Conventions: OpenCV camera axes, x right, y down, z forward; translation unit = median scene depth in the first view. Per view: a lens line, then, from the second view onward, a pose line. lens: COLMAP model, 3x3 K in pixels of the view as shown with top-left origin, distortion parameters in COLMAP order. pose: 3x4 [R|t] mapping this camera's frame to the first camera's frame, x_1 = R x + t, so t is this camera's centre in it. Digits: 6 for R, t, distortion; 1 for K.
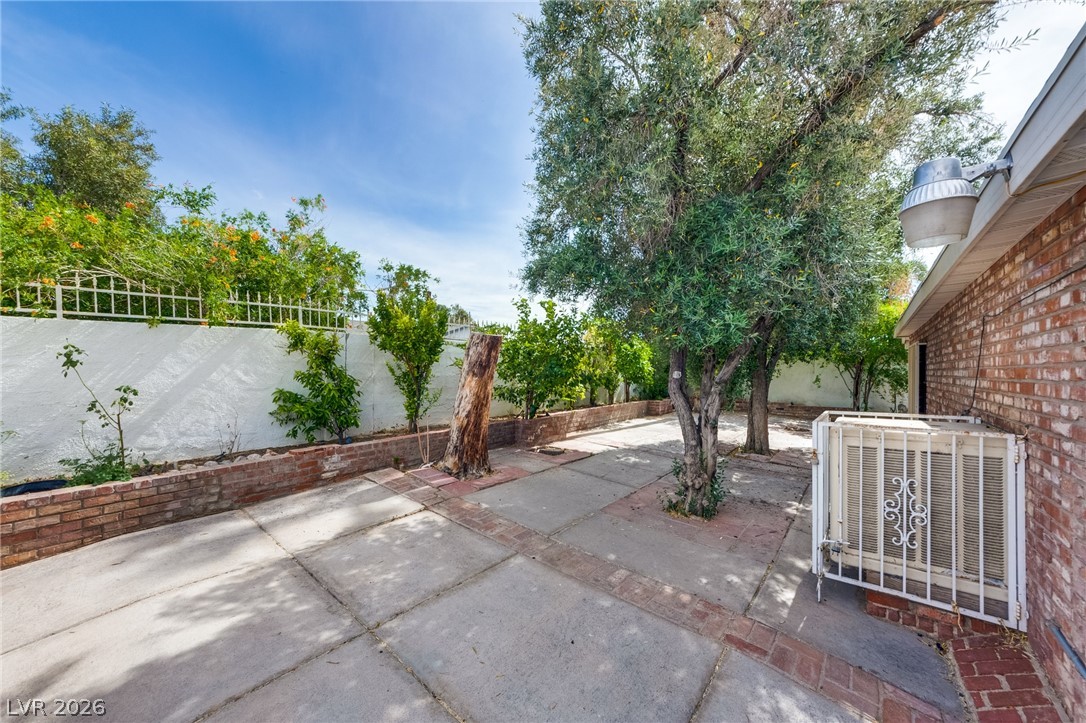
lens RADIAL K [[398.0, 0, 546.7], [0, 398.0, 370.8], [0, 0, 1]] dist [0.001469, -0.000731]
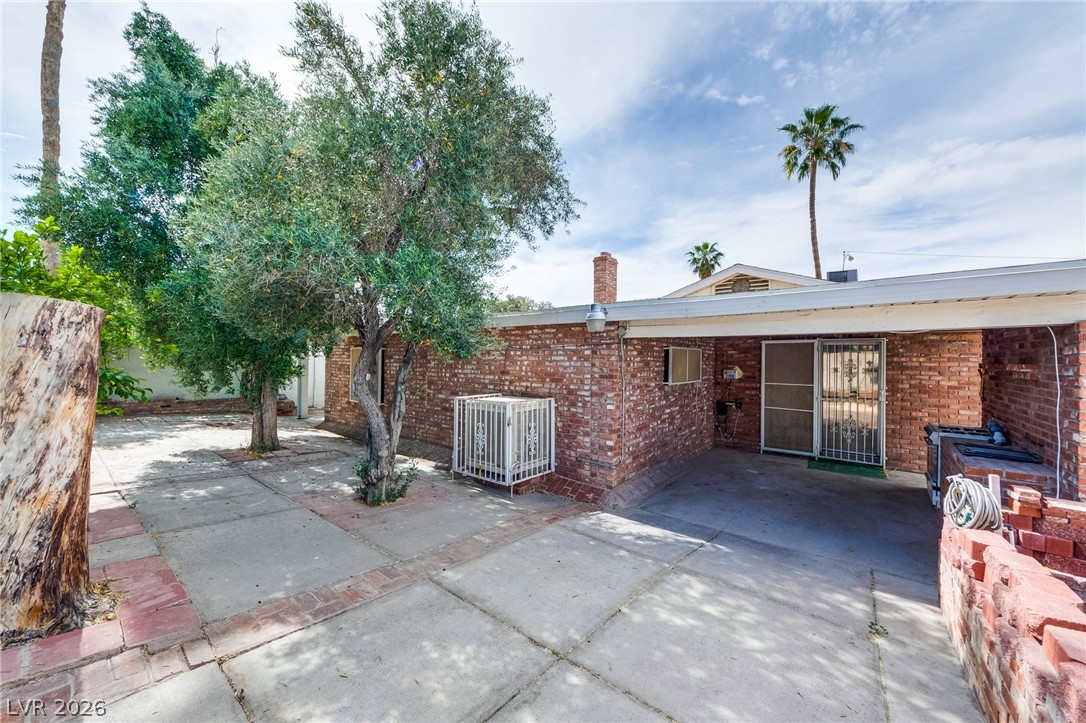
lens RADIAL K [[398.0, 0, 546.4], [0, 398.0, 358.3], [0, 0, 1]] dist [0.001469, -0.000731]
pose [[-0.000863, 0.007117, 0.999974, -0.890593], [-0.018429, 0.999805, -0.007131, -0.049699], [-0.999830, -0.018434, -0.000732, 0.645454]]
